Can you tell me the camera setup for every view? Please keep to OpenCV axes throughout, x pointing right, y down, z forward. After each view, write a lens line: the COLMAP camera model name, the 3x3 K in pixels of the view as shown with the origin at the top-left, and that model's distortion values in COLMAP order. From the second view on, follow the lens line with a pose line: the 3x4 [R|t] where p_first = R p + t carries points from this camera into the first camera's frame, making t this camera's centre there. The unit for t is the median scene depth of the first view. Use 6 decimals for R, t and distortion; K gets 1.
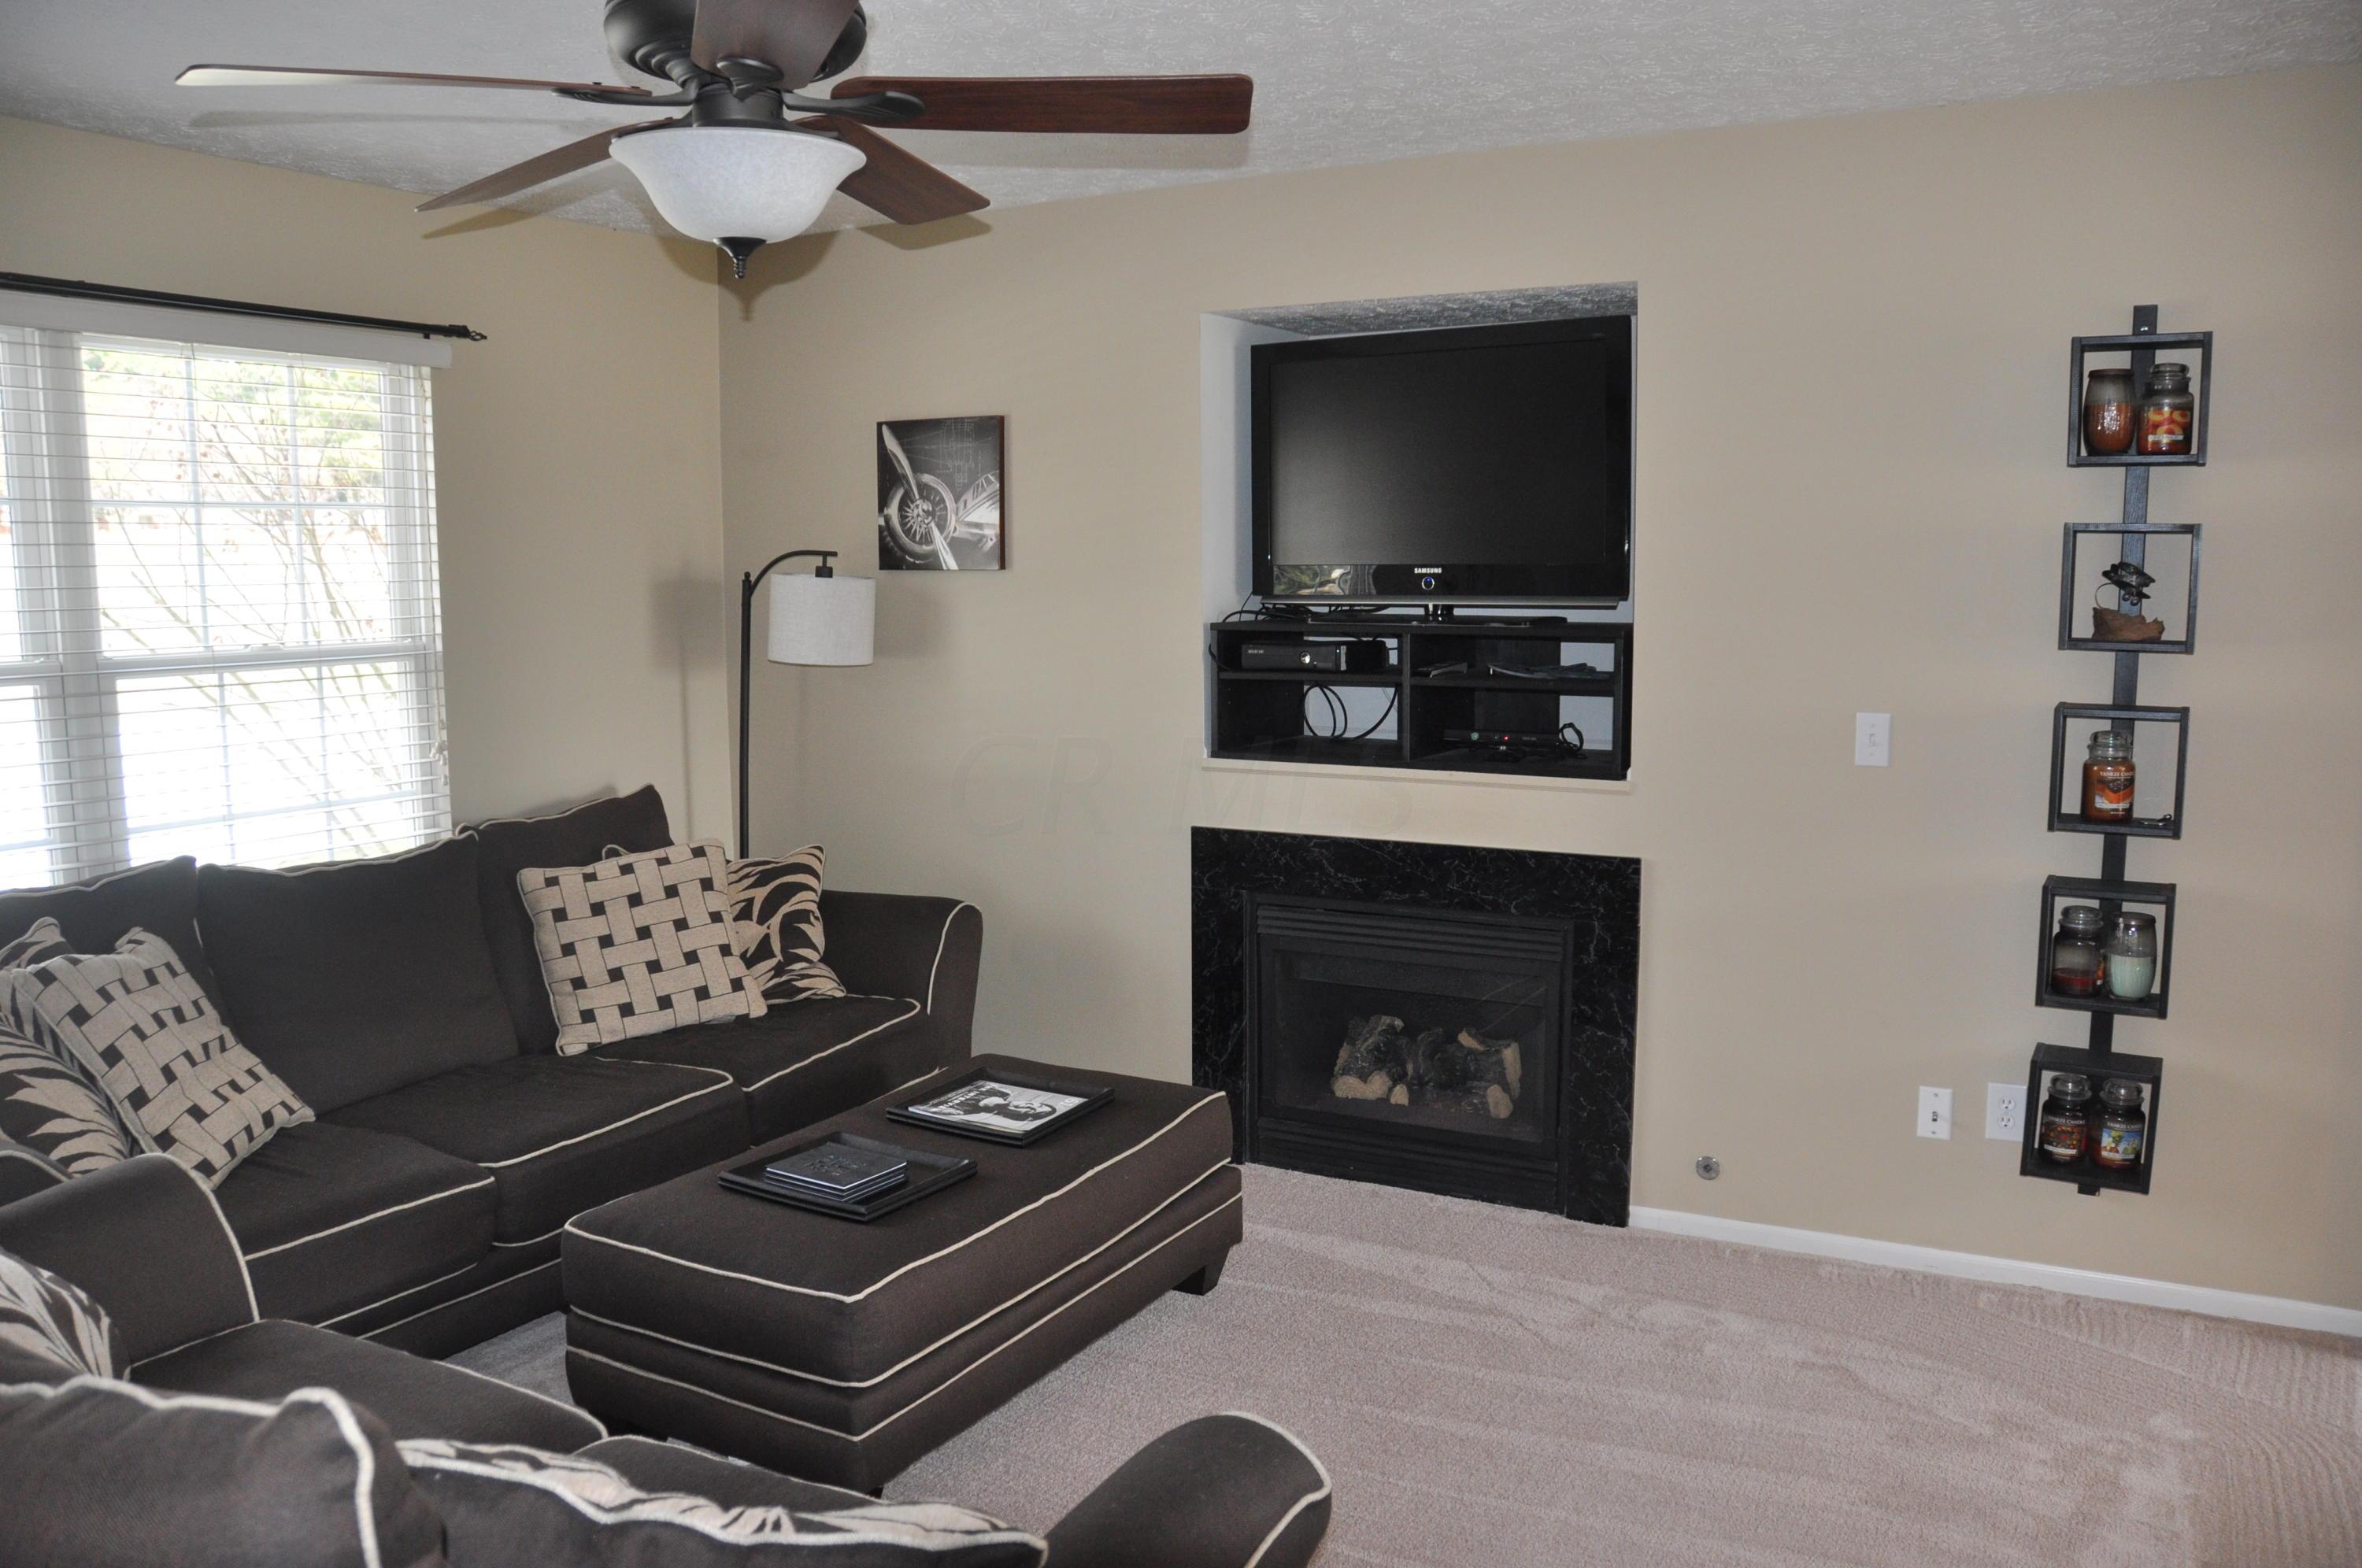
lens RADIAL K [[1840.6, 0, 1174.6], [0, 1840.6, 804.1], [0, 0, 1]] dist [-0.159231, 0.118747]
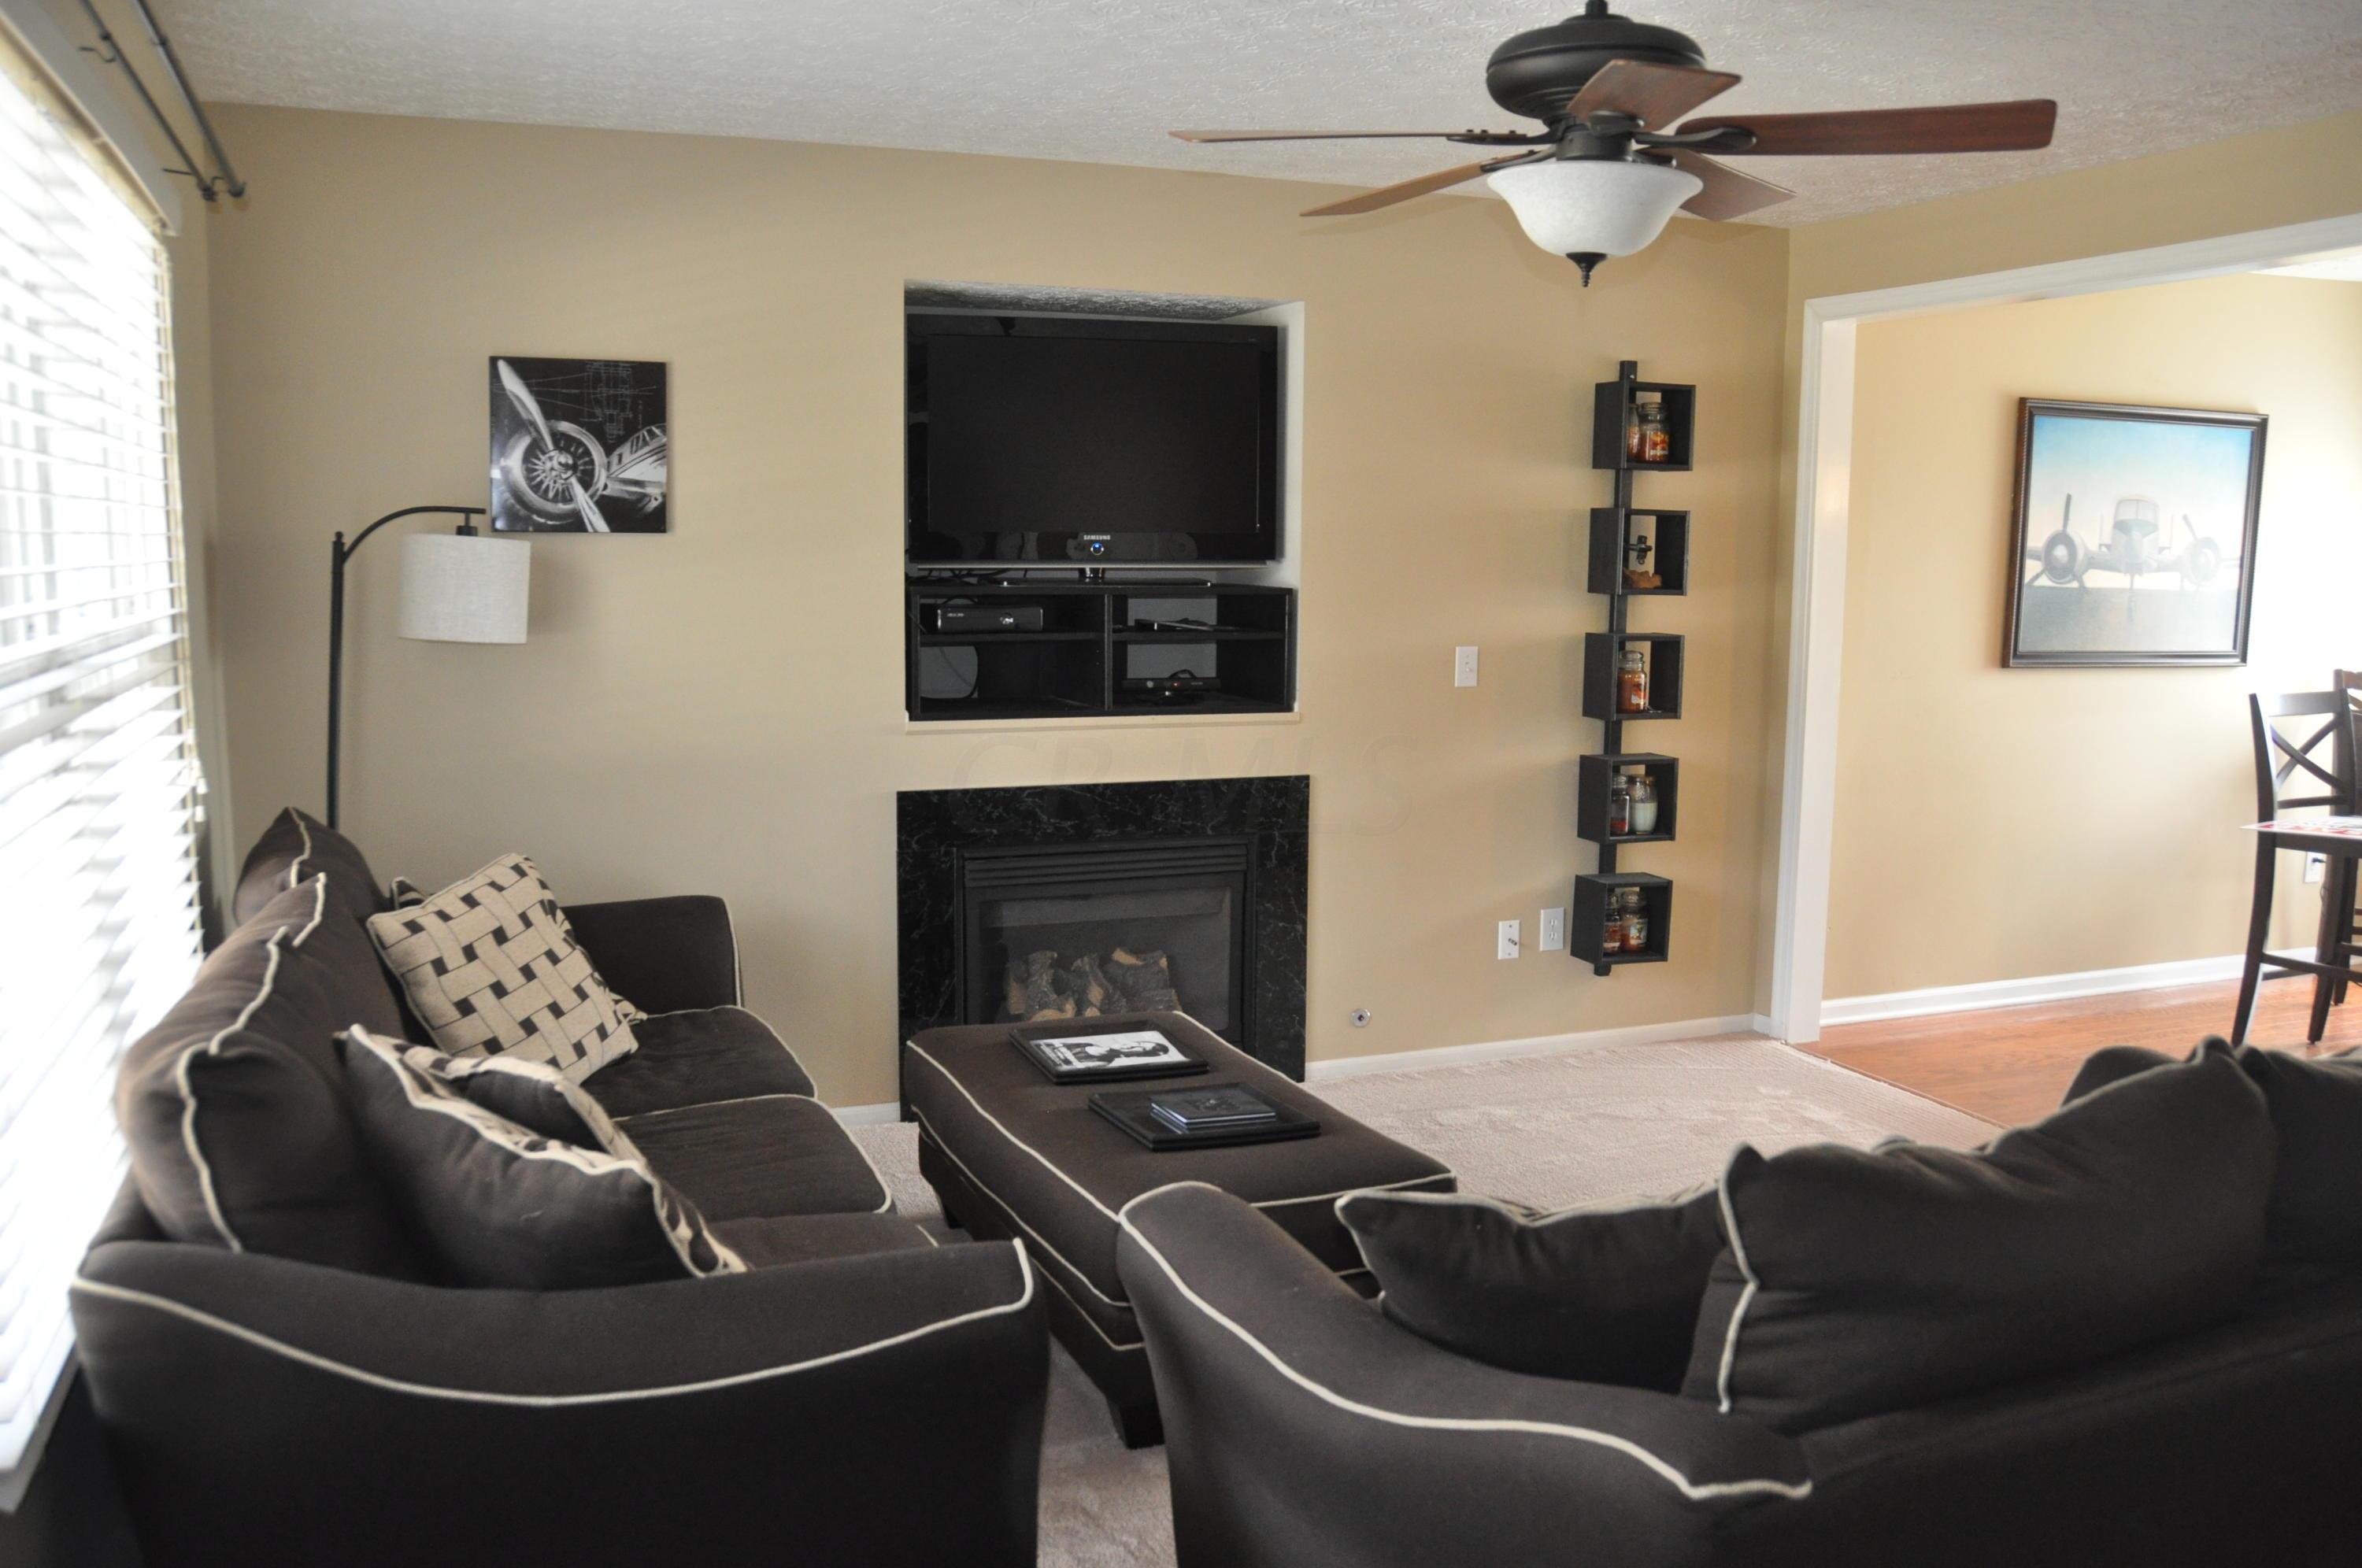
lens RADIAL K [[1972.9, 0, 1181.0], [0, 1972.9, 784.0], [0, 0, 1]] dist [-0.104528, 0.010679]
pose [[0.624796, -0.085050, 0.776142, -0.807134], [0.087437, 0.995418, 0.038692, -0.022134], [-0.775876, 0.043689, 0.629370, 0.229437]]
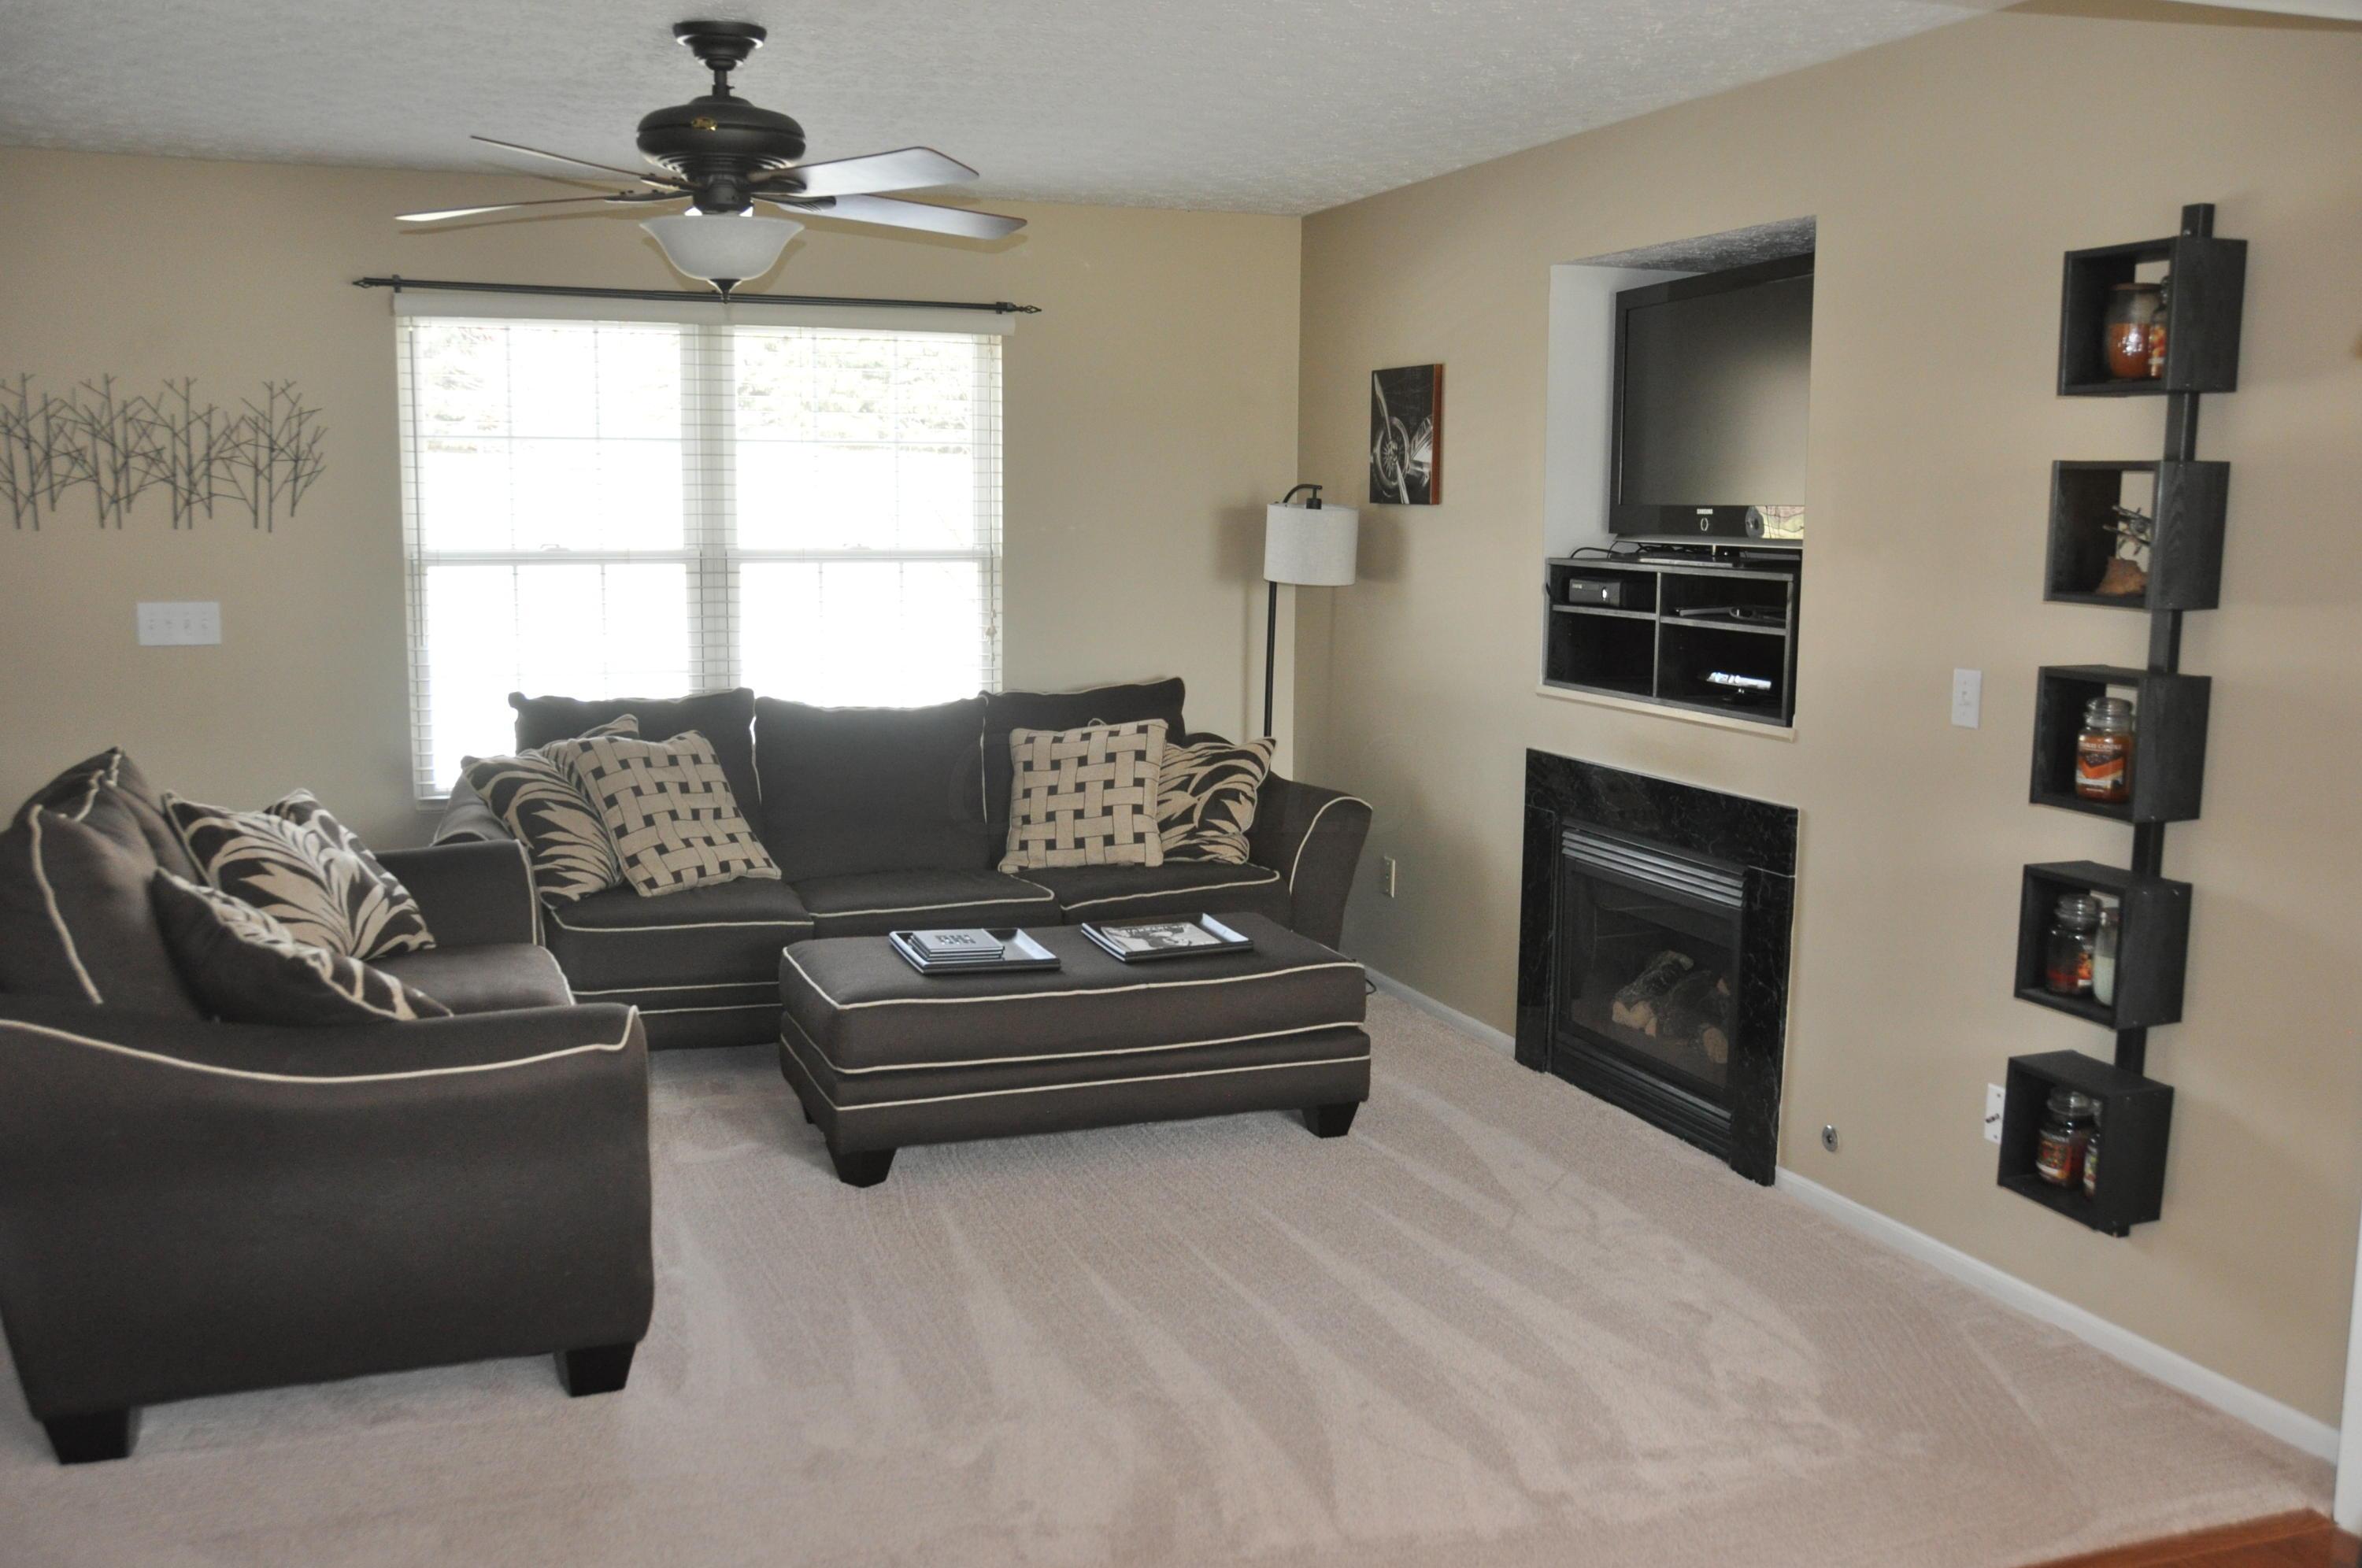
lens RADIAL K [[2051.8, 0, 1181.0], [0, 2051.8, 784.0], [0, 0, 1]] dist [-0.140099, 0.183538]
pose [[0.769209, 0.101286, -0.630919, 0.673097], [-0.097457, 0.994402, 0.040820, 0.004674], [0.631521, 0.030088, 0.774774, -0.049462]]
